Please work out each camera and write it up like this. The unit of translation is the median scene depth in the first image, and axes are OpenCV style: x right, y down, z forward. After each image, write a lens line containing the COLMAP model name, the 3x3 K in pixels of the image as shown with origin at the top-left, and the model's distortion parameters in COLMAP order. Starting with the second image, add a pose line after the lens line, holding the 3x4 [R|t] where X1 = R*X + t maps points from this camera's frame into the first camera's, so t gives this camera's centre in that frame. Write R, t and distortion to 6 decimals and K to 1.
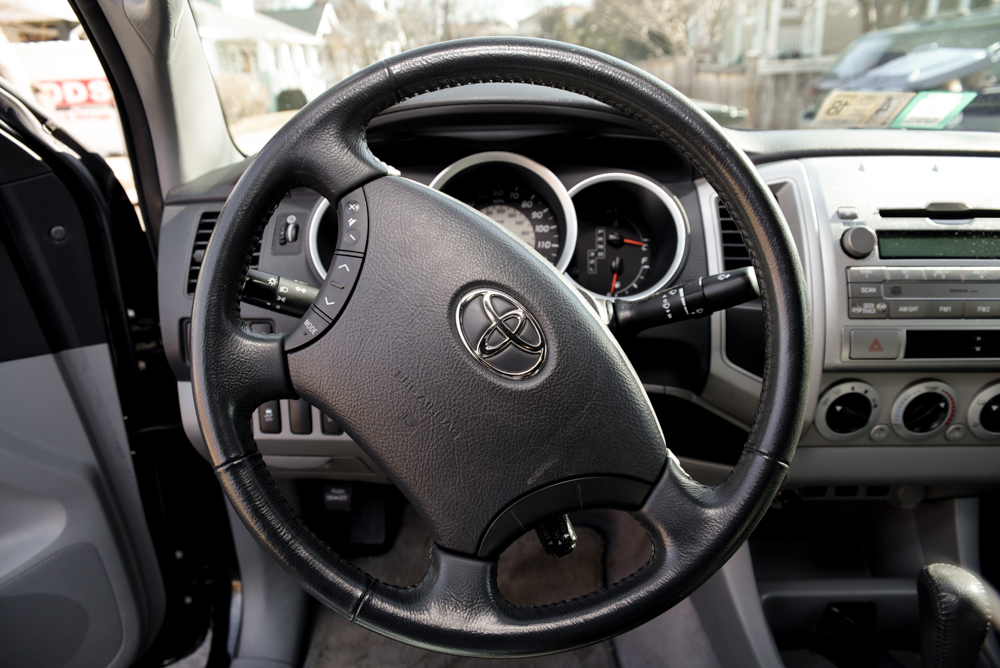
lens RADIAL K [[668.1, 0, 500.0], [0, 668.1, 334.0], [0, 0, 1]] dist [-0.127685, 0.087688]
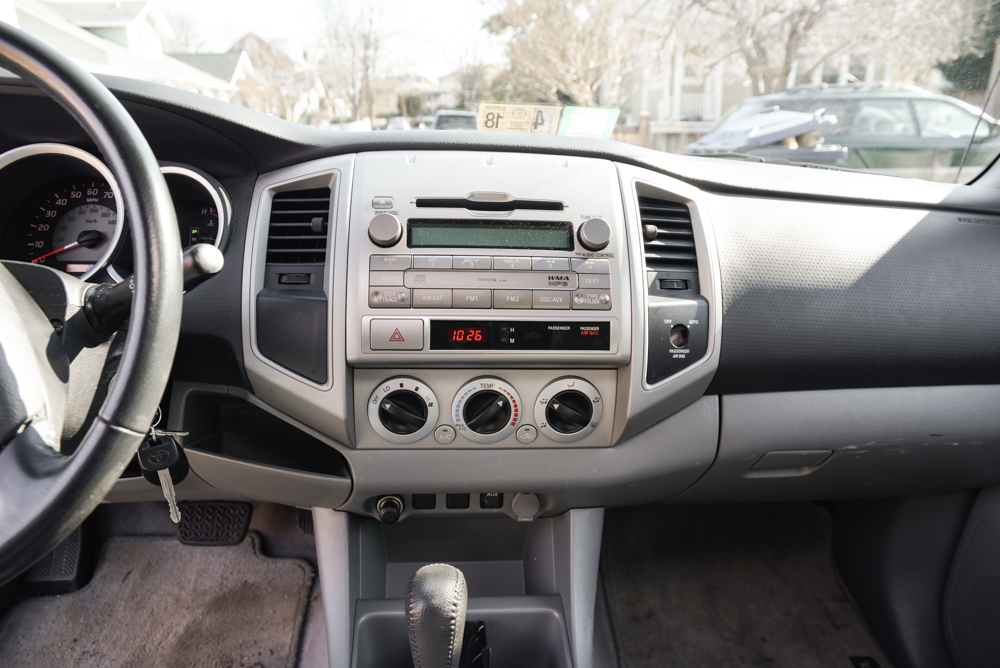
lens RADIAL K [[674.3, 0, 500.0], [0, 674.3, 334.0], [0, 0, 1]] dist [-0.110407, 0.065844]
pose [[0.992132, 0.008008, 0.124943, 0.561795], [0.002075, 0.996764, -0.080361, 0.088365], [-0.125182, 0.079988, 0.988904, -0.004736]]
